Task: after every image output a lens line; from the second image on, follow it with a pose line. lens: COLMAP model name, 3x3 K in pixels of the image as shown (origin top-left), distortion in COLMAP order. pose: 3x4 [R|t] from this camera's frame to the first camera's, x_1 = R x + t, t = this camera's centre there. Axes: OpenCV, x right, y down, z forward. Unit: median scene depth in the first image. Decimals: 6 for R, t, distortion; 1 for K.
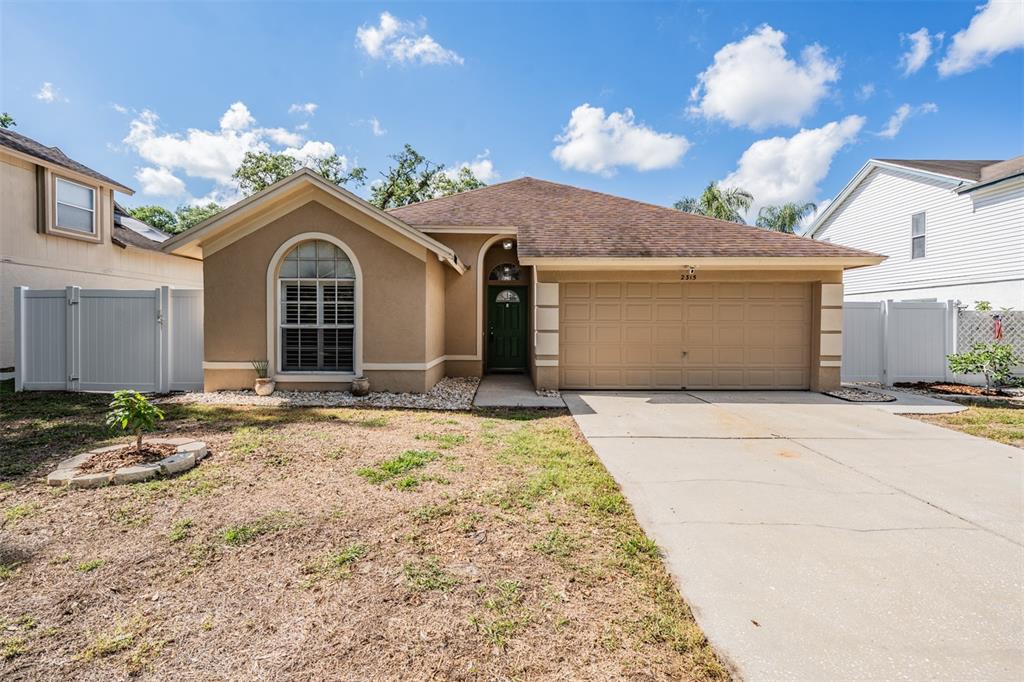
lens RADIAL K [[469.0, 0, 507.5], [0, 469.0, 330.0], [0, 0, 1]] dist [0.000948, -0.000457]
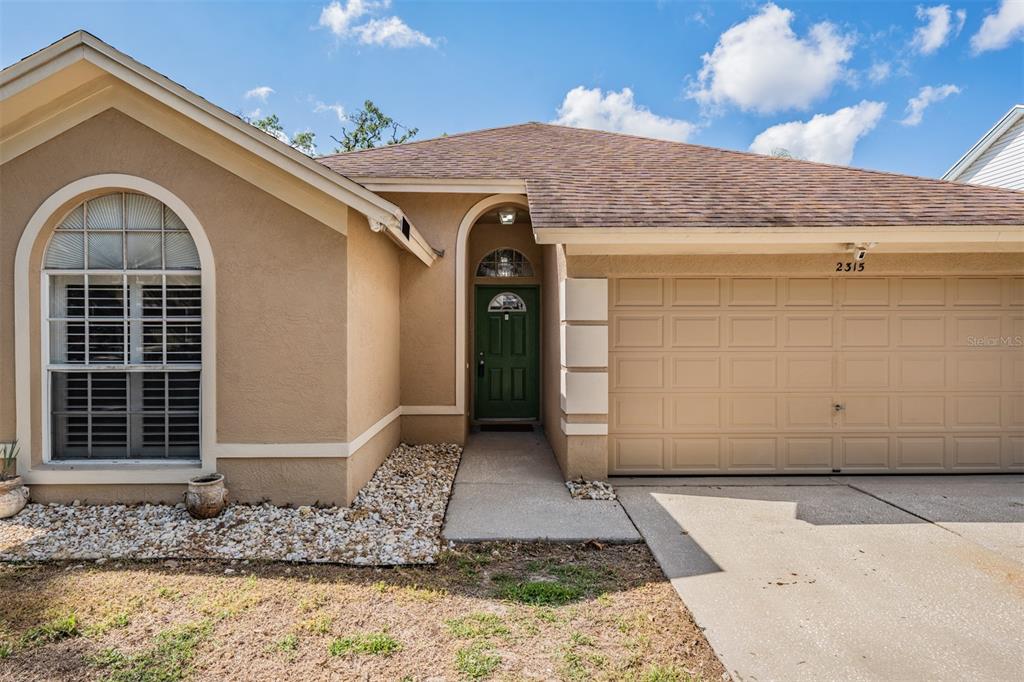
lens RADIAL K [[561.4, 0, 508.0], [0, 561.4, 338.2], [0, 0, 1]] dist [0.002059, 0.001306]
pose [[0.999877, -0.005219, 0.014773, -0.013424], [0.005273, 0.999980, -0.003627, -0.030784], [-0.014754, 0.003704, 0.999884, 0.366369]]
